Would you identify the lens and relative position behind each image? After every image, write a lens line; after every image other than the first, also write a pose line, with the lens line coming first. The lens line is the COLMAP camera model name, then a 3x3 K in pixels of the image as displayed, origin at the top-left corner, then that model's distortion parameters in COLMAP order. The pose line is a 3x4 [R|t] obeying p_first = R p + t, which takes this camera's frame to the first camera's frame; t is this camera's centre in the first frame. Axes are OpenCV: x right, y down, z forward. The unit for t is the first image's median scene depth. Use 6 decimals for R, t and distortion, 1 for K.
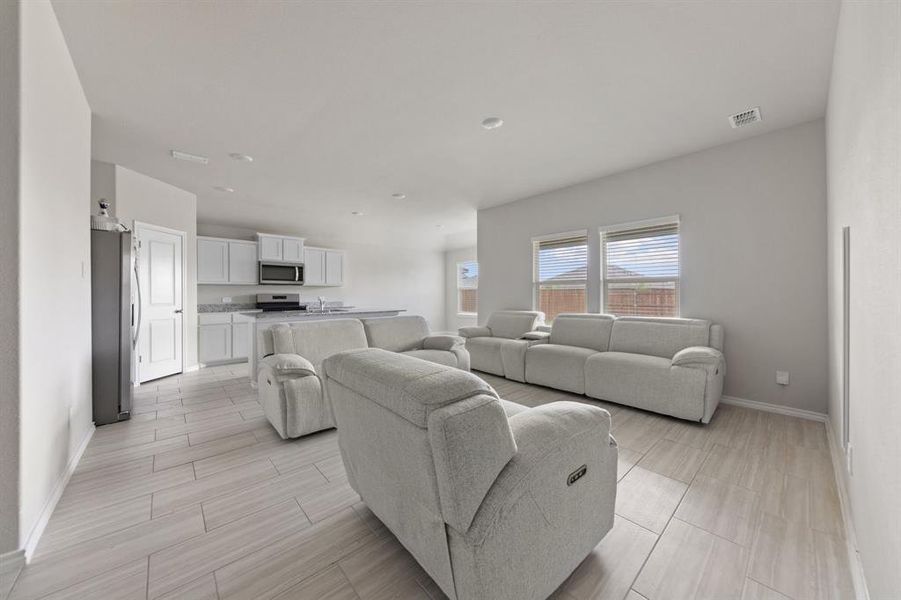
lens RADIAL K [[319.8, 0, 456.4], [0, 319.8, 296.8], [0, 0, 1]] dist [0.000272, 0.000256]
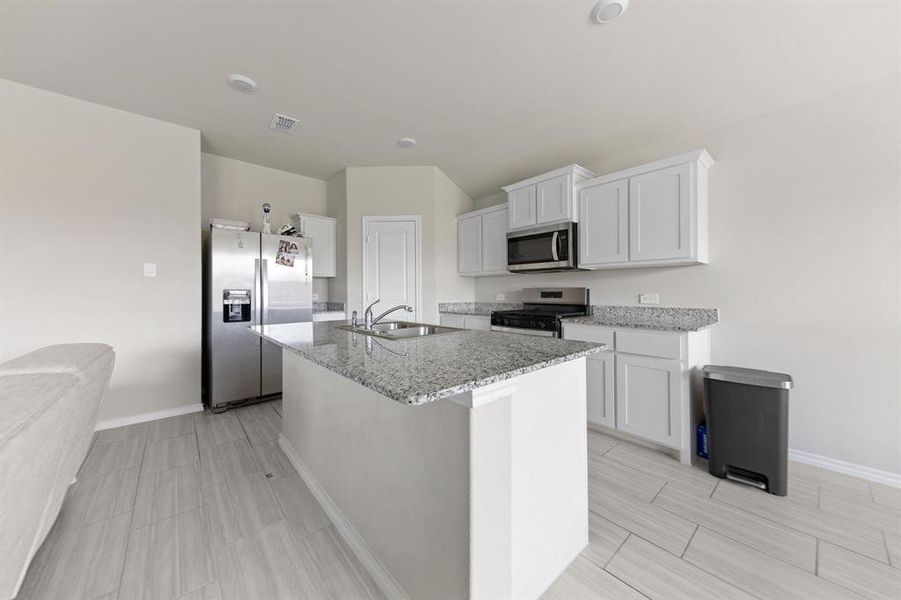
lens RADIAL K [[319.8, 0, 465.6], [0, 319.8, 292.0], [0, 0, 1]] dist [0.000272, 0.000256]
pose [[-0.015791, 0.000579, -0.999875, -0.014051], [0.004483, 0.999990, 0.000508, -0.003134], [0.999865, -0.004474, -0.015793, 0.904069]]
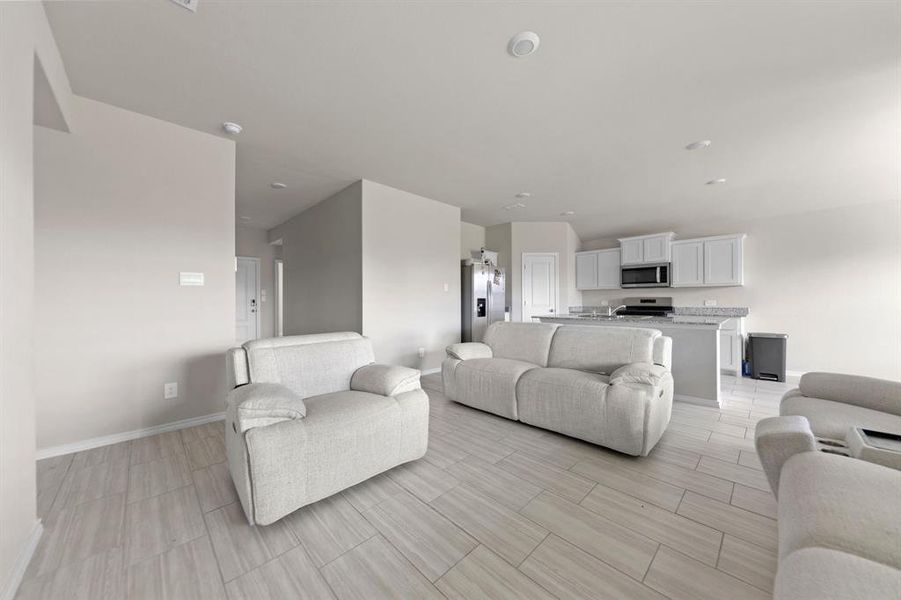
lens RADIAL K [[319.8, 0, 454.2], [0, 319.8, 302.4], [0, 0, 1]] dist [0.000272, 0.000256]
pose [[0.025470, 0.007226, -0.999649, 0.396278], [0.001839, 0.999972, 0.007275, -0.002117], [0.999674, -0.002024, 0.025456, 0.420813]]
